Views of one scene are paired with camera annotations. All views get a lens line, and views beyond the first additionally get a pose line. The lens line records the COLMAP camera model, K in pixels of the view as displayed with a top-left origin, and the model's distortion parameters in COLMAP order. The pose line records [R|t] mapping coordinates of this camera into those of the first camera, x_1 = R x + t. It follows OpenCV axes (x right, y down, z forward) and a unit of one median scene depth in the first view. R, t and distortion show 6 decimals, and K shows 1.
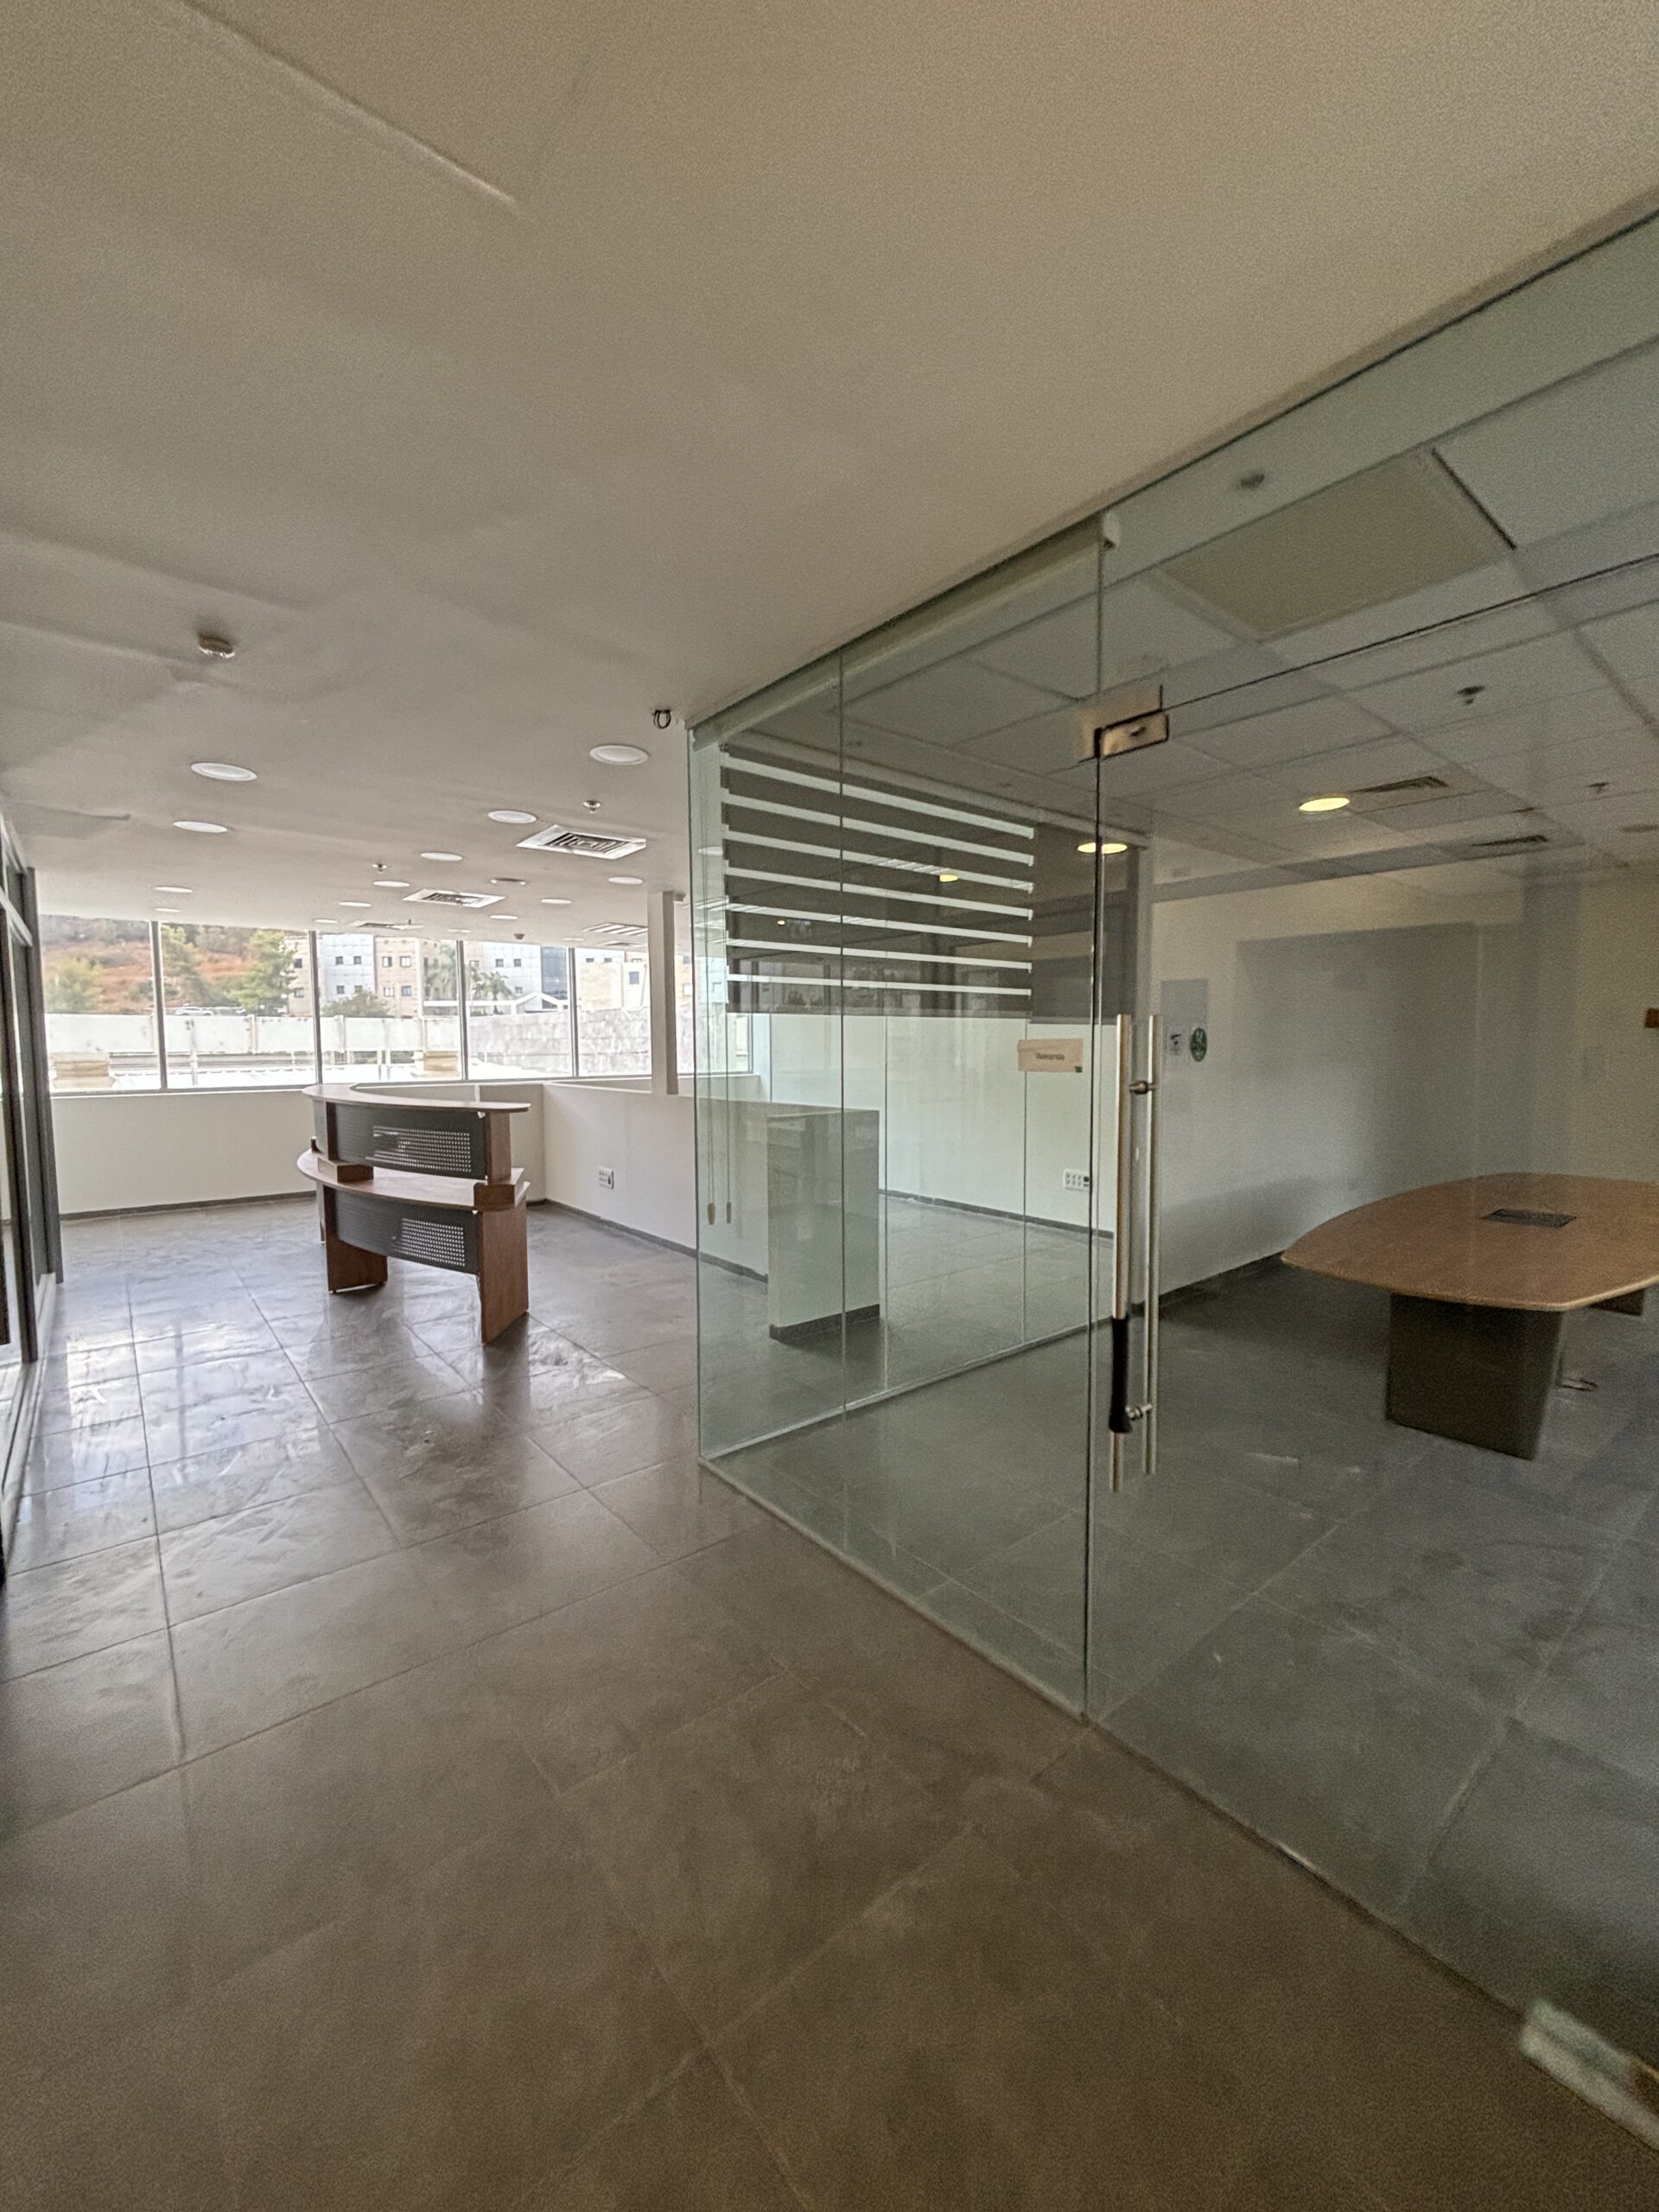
lens RADIAL K [[888.8, 0, 838.8], [0, 888.8, 1108.5], [0, 0, 1]] dist [0.000537, -0.000173]
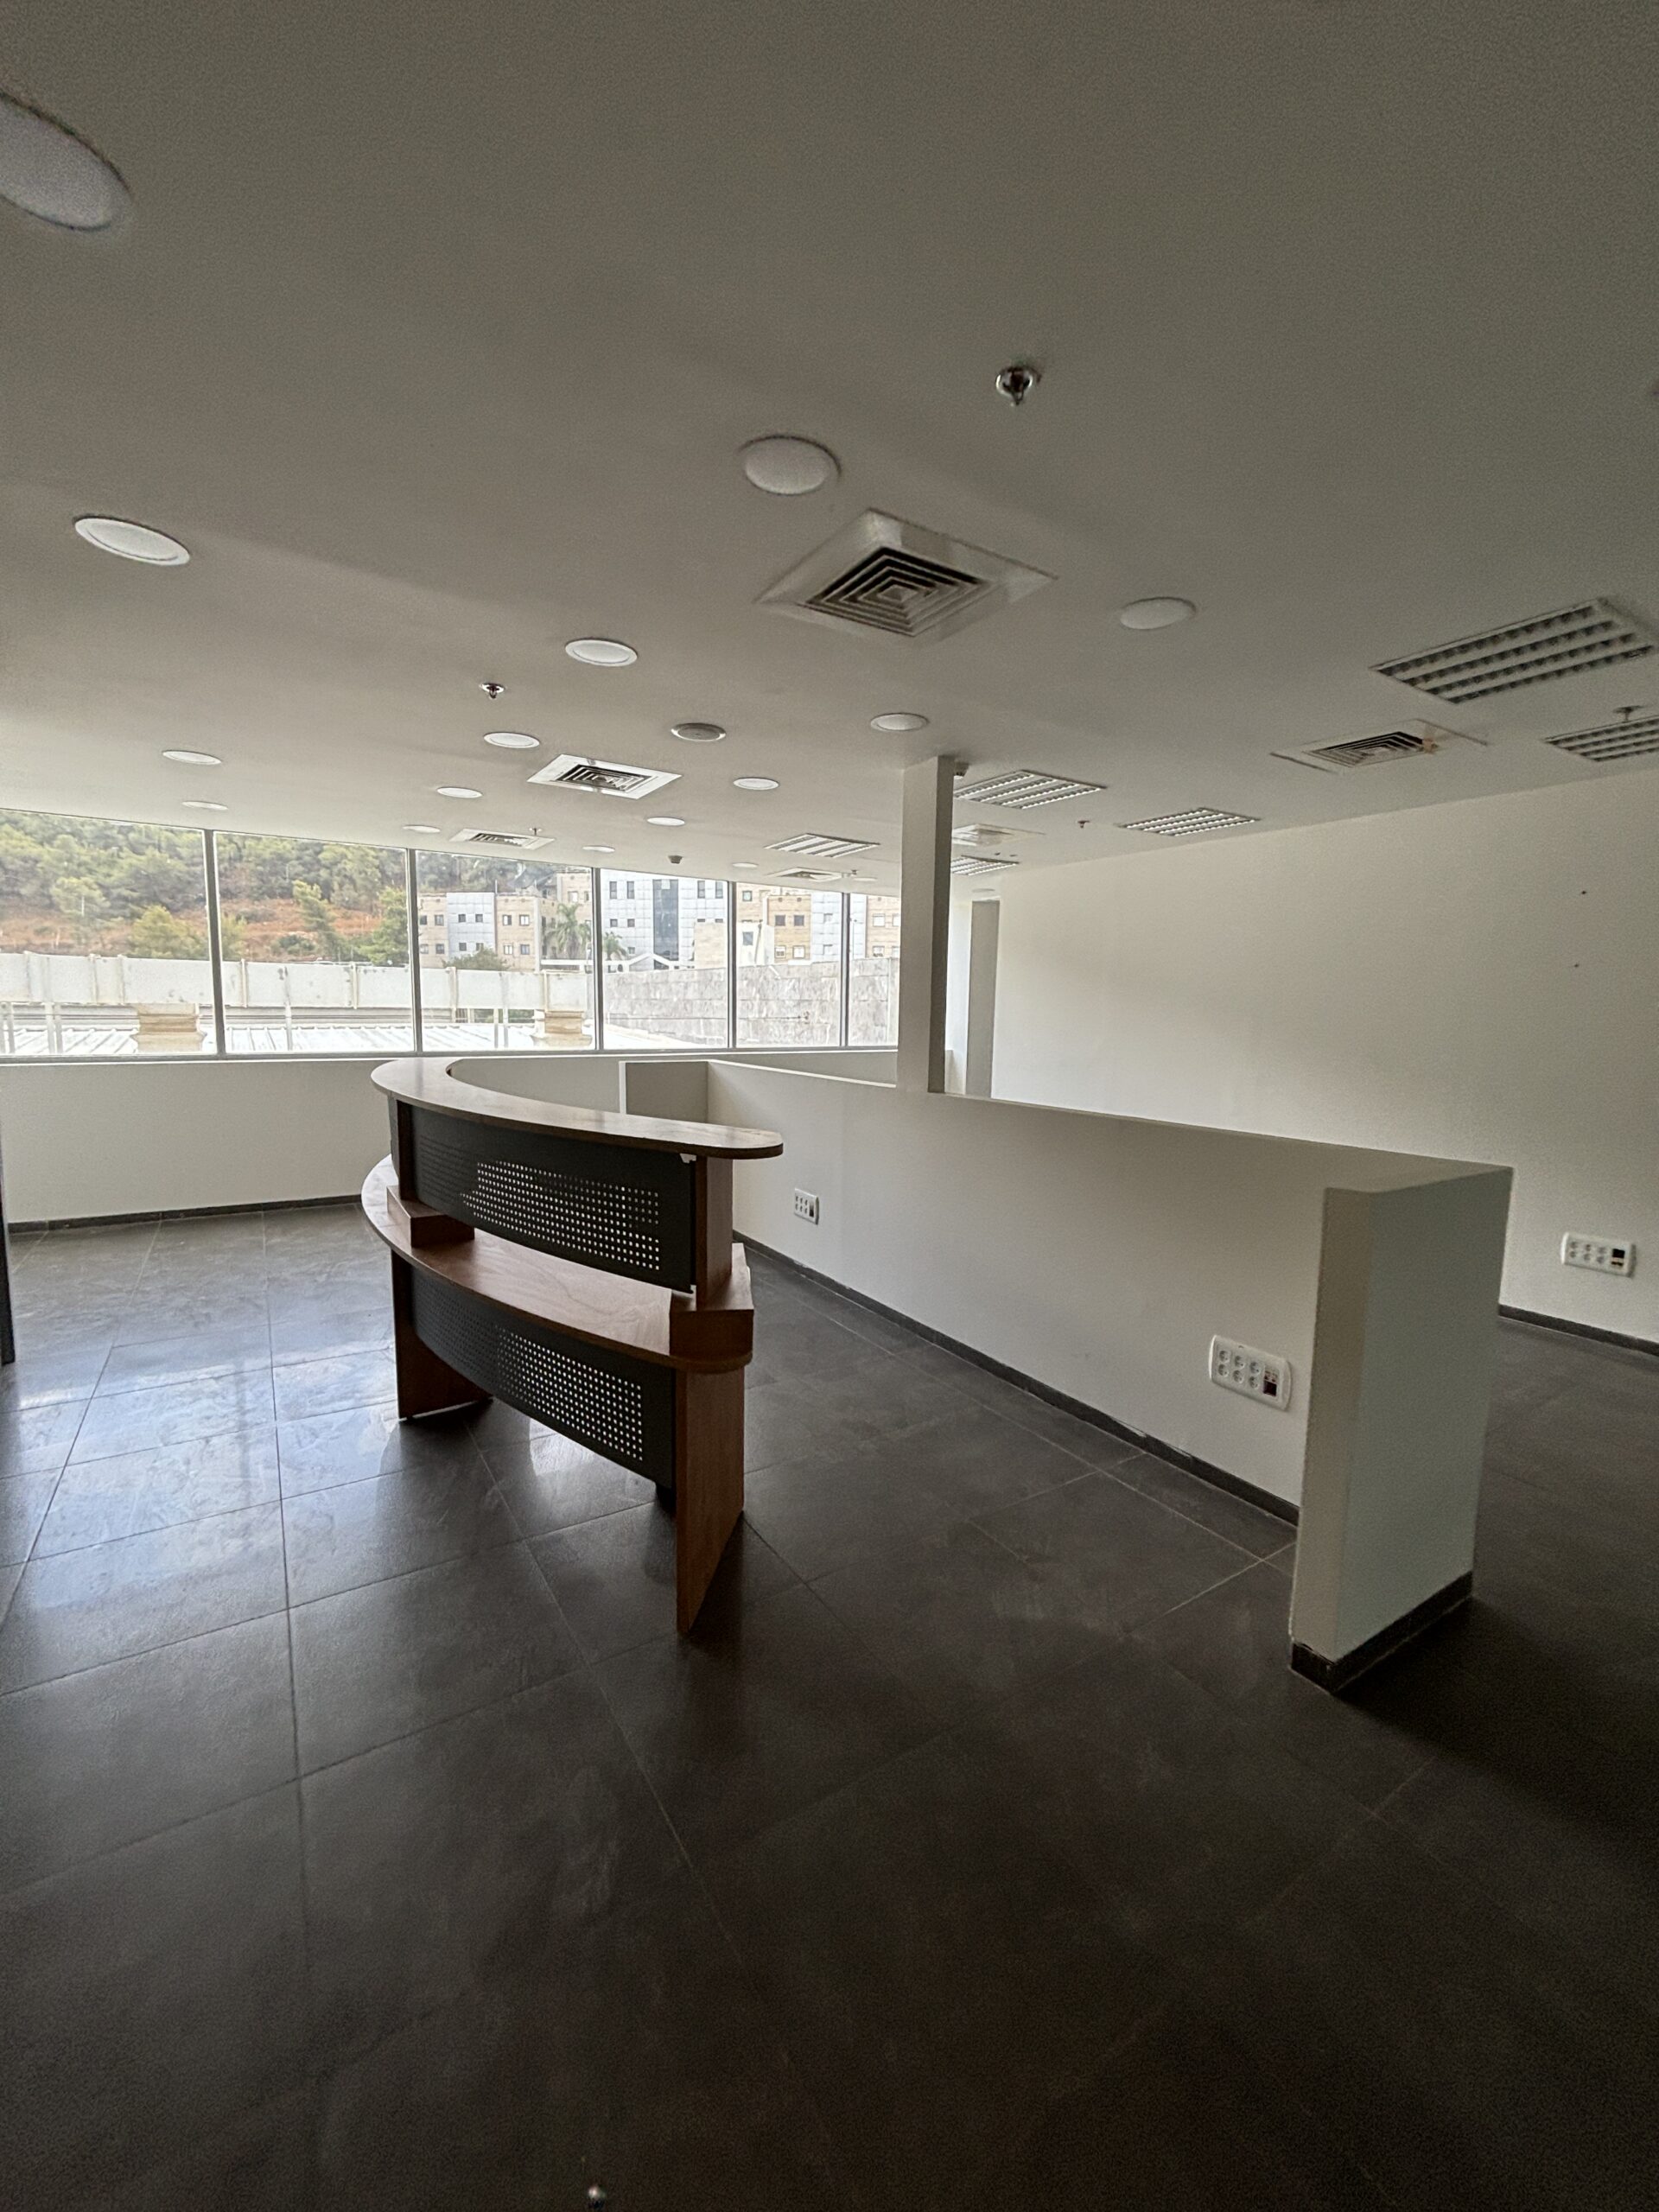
lens RADIAL K [[888.8, 0, 820.6], [0, 888.8, 1106.4], [0, 0, 1]] dist [0.000537, -0.000173]
pose [[0.991249, 0.035716, -0.127079, -0.089116], [-0.031218, 0.998820, 0.037215, -0.011978], [0.128258, -0.032922, 0.991194, 0.176919]]
